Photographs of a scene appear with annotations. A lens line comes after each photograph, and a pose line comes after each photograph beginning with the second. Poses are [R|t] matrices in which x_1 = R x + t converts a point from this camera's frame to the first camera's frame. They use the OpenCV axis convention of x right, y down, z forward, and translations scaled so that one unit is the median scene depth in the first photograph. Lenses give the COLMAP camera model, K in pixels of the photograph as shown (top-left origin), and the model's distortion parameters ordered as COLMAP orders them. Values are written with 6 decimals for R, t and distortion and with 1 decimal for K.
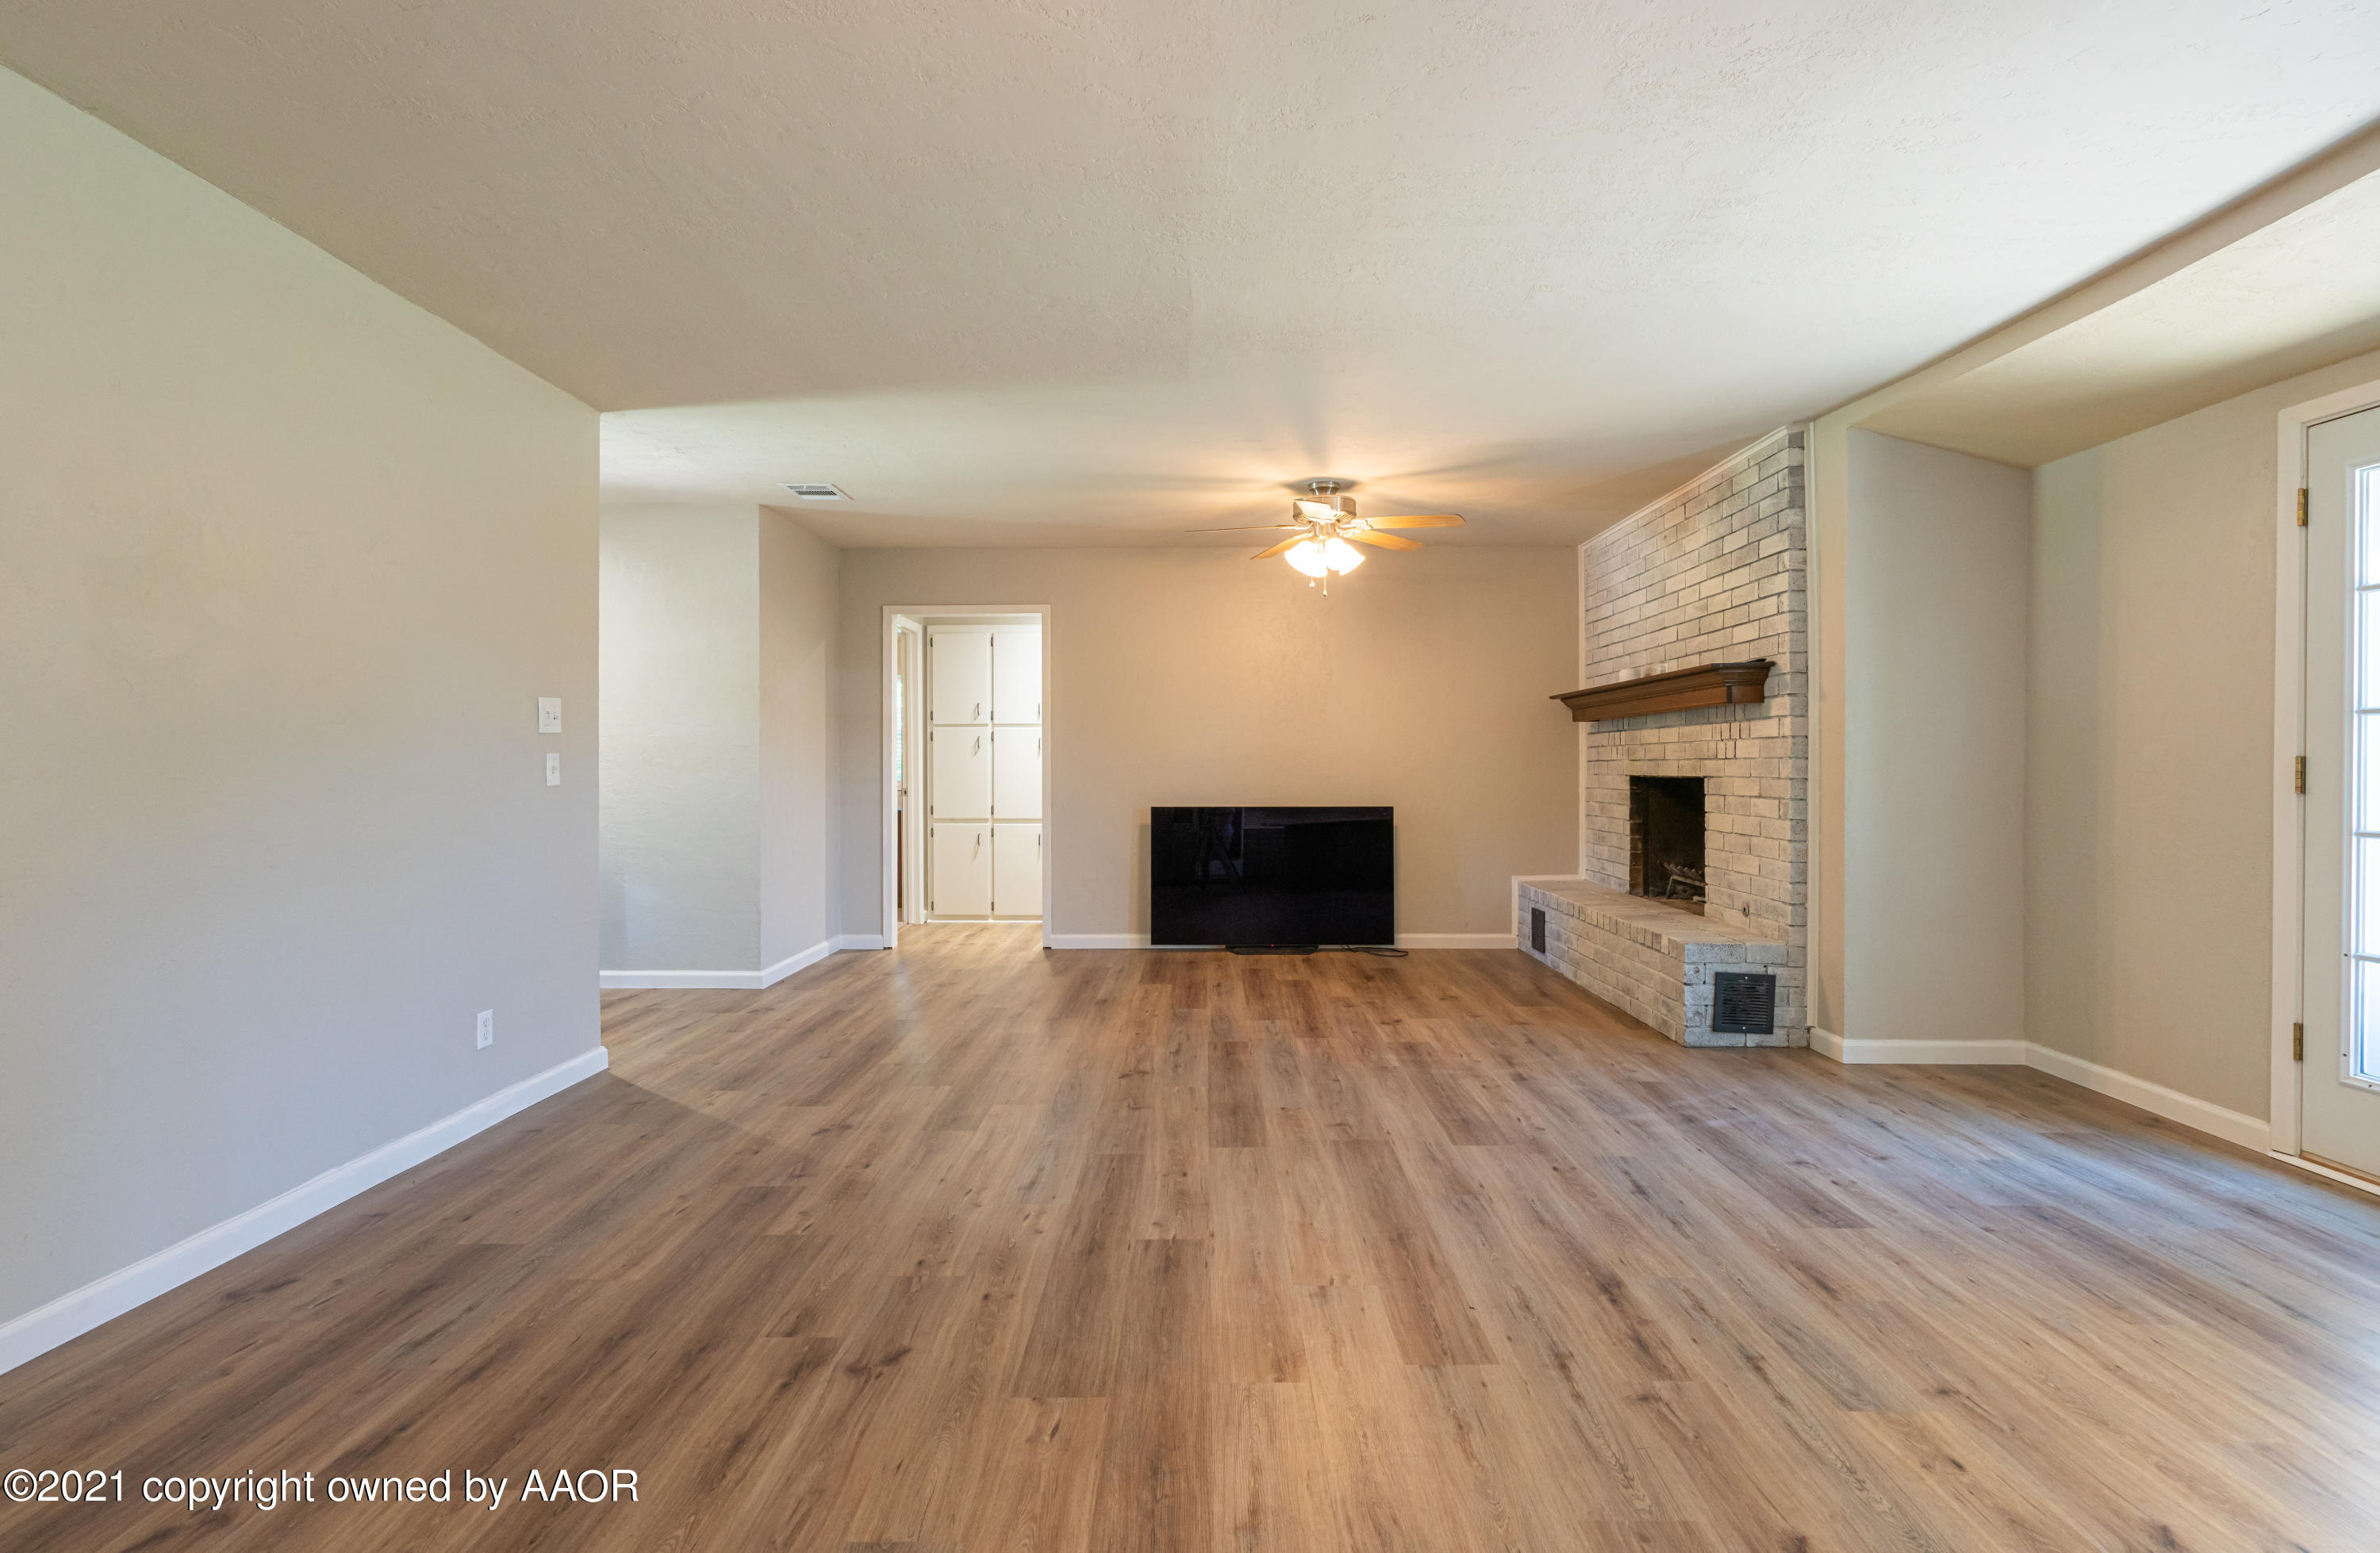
lens RADIAL K [[1111.3, 0, 1194.8], [0, 1111.3, 774.7], [0, 0, 1]] dist [-0.002285, 0.000325]
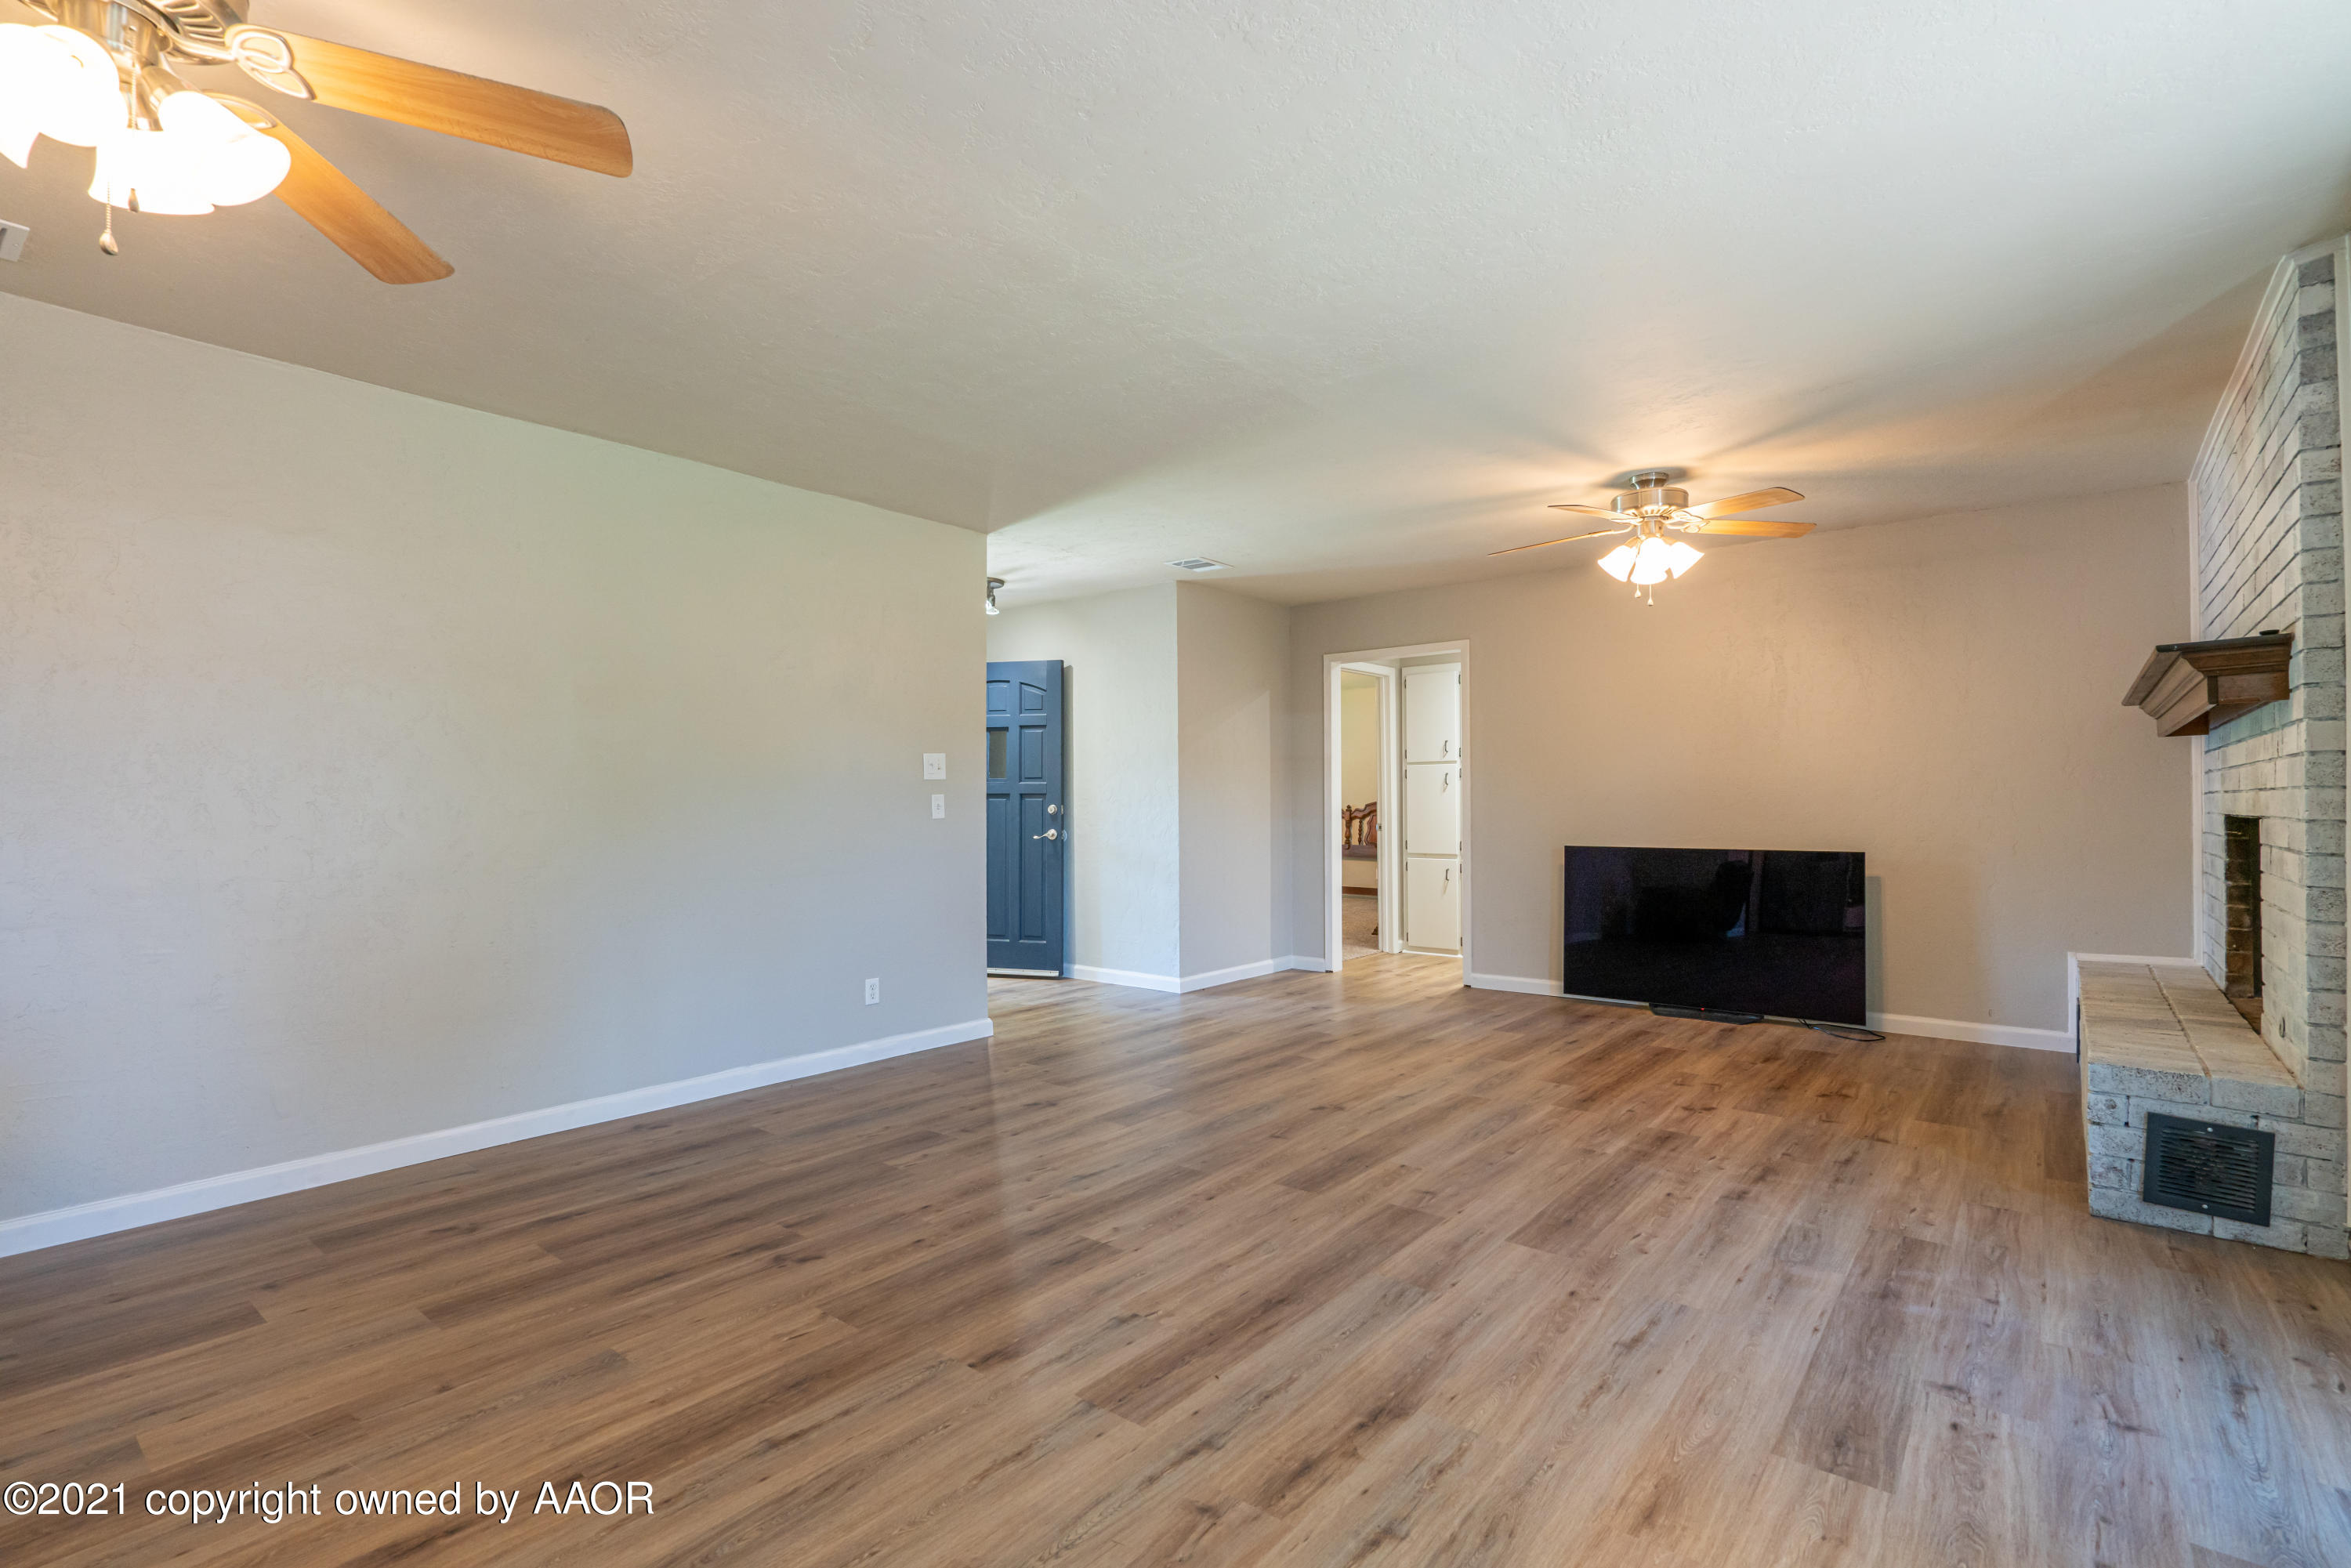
lens RADIAL K [[1079.2, 0, 1171.7], [0, 1079.2, 806.6], [0, 0, 1]] dist [-0.002960, 0.000740]
pose [[0.780935, -0.000506, -0.624612, 0.488414], [-0.001495, 0.999995, -0.002680, -0.001882], [0.624610, 0.003026, 0.780931, 0.158776]]
